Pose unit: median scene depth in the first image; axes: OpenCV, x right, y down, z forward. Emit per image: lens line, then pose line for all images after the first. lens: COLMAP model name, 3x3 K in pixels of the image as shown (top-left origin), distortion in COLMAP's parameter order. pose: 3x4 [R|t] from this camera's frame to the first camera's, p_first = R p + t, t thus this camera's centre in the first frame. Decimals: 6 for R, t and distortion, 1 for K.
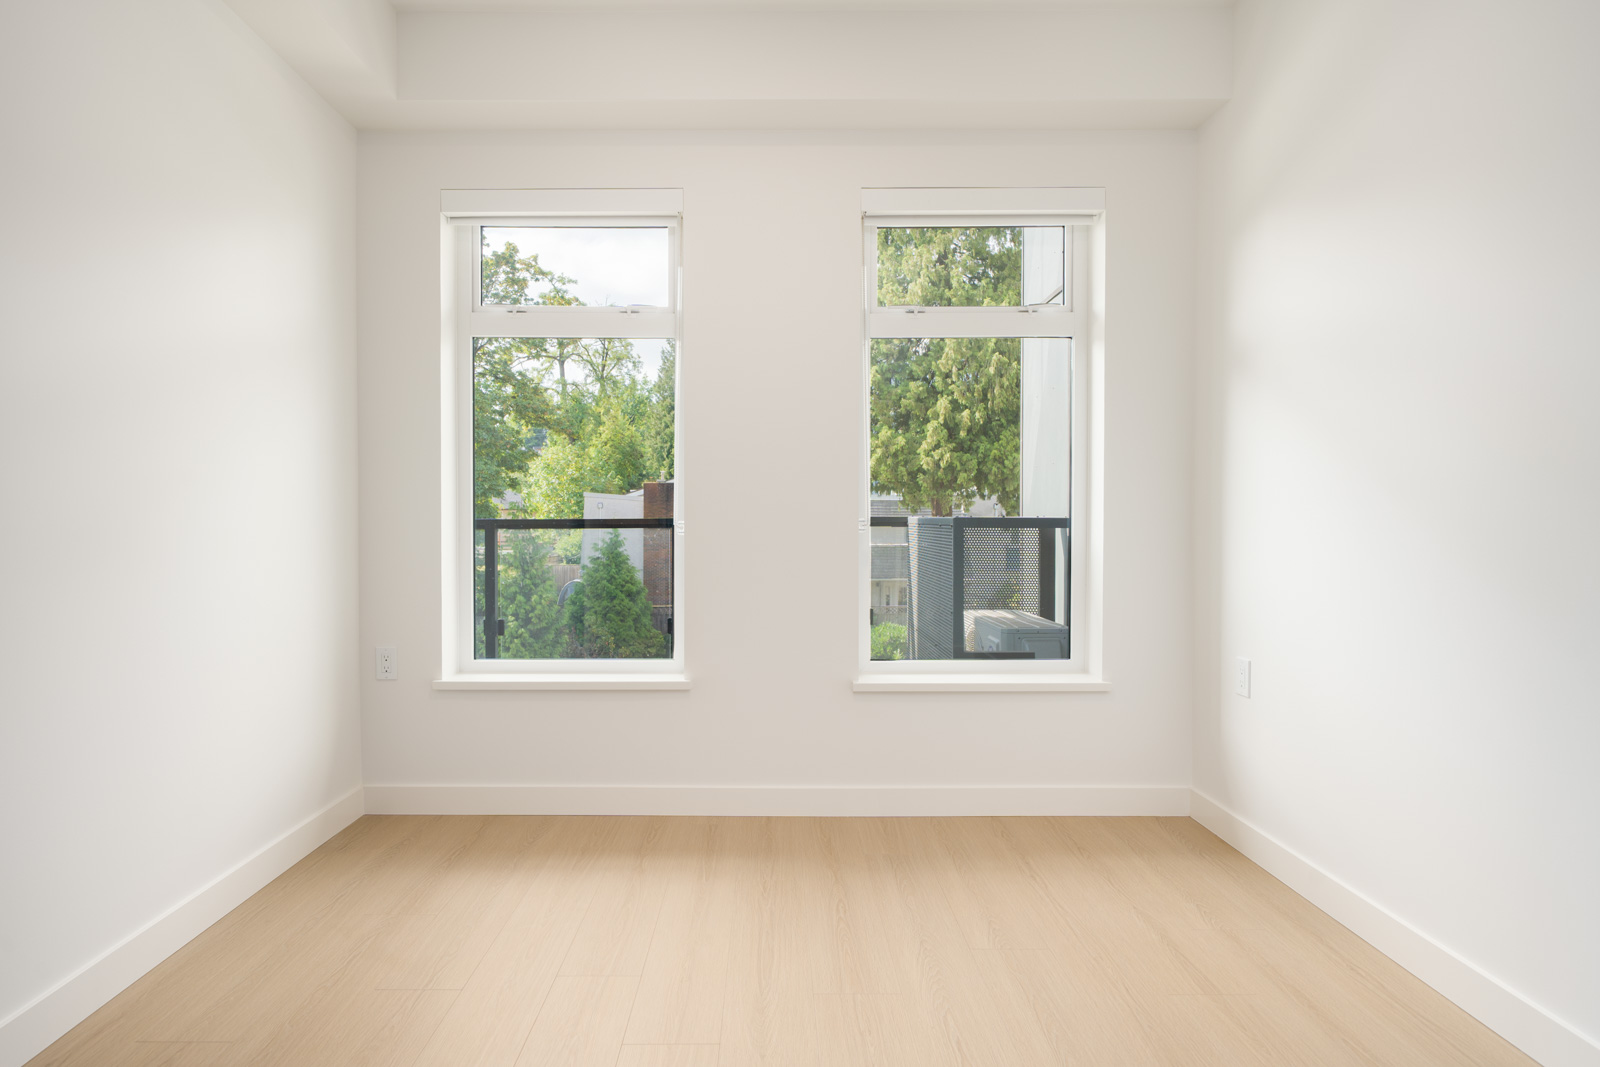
lens RADIAL K [[843.1, 0, 773.1], [0, 843.1, 526.4], [0, 0, 1]] dist [0.003440, -0.000044]
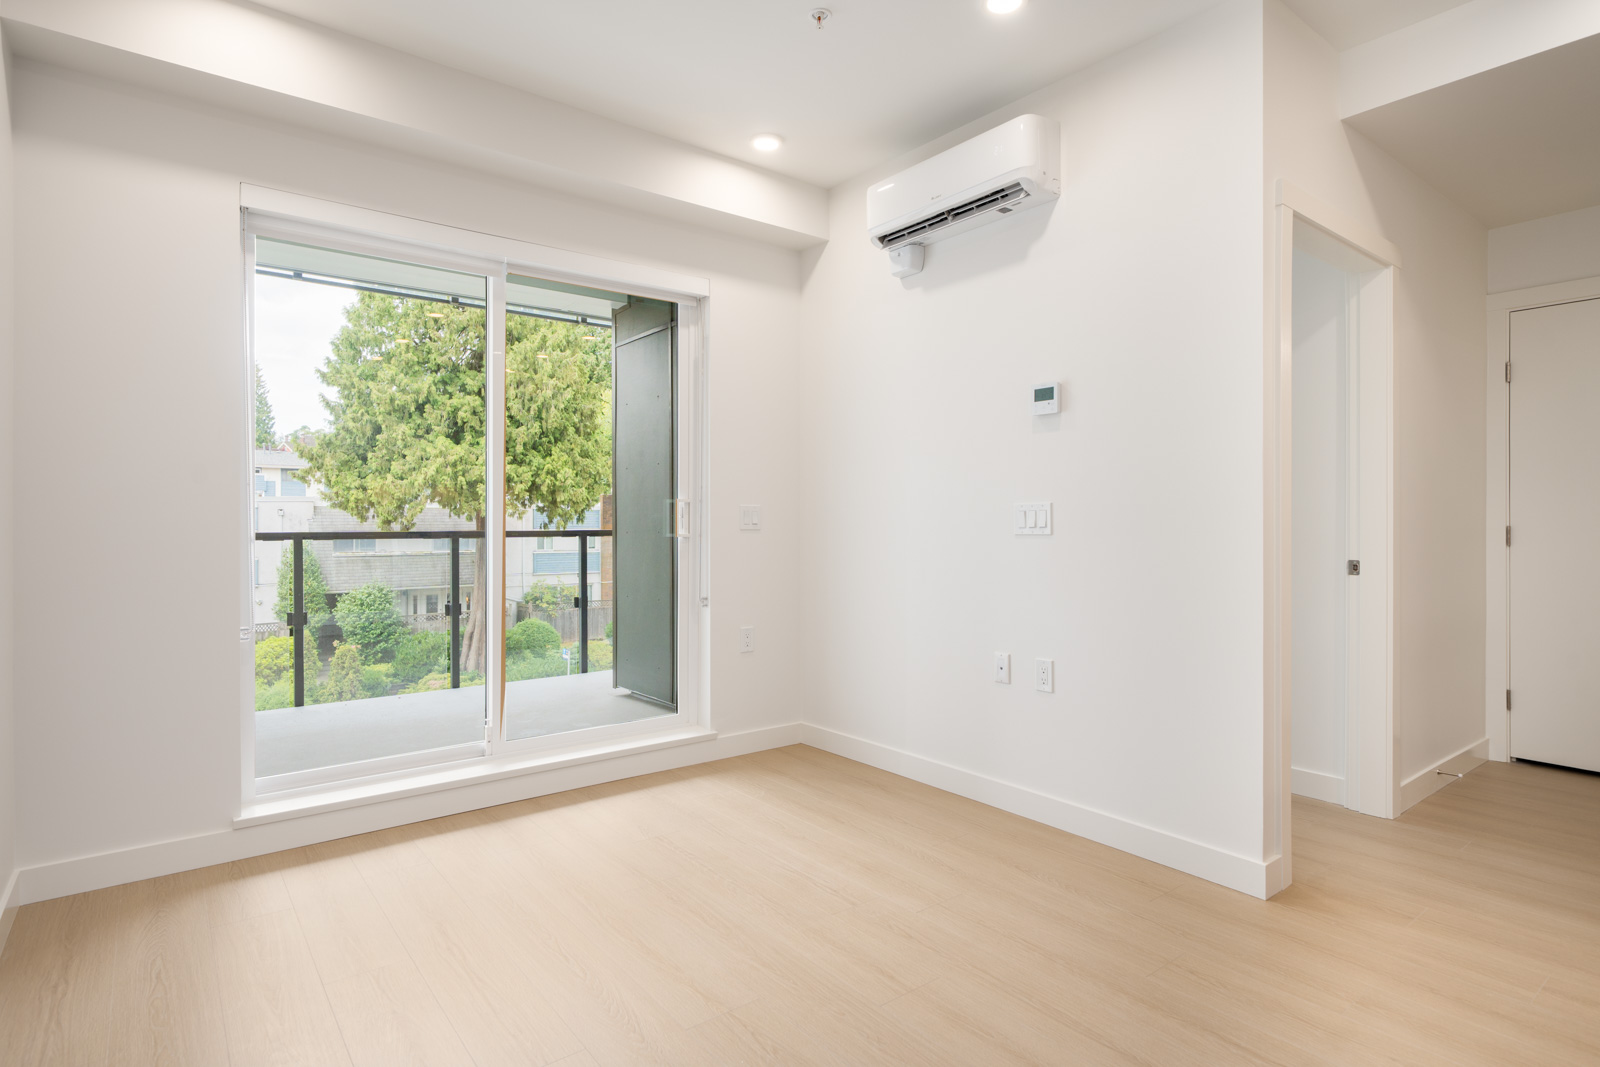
lens RADIAL K [[835.5, 0, 797.5], [0, 835.5, 521.0], [0, 0, 1]] dist [0.000544, -0.000522]
pose [[0.788048, -0.001360, 0.615612, -0.154342], [0.009819, 0.999898, -0.010360, -0.000879], [-0.615535, 0.014209, 0.787981, -0.067167]]
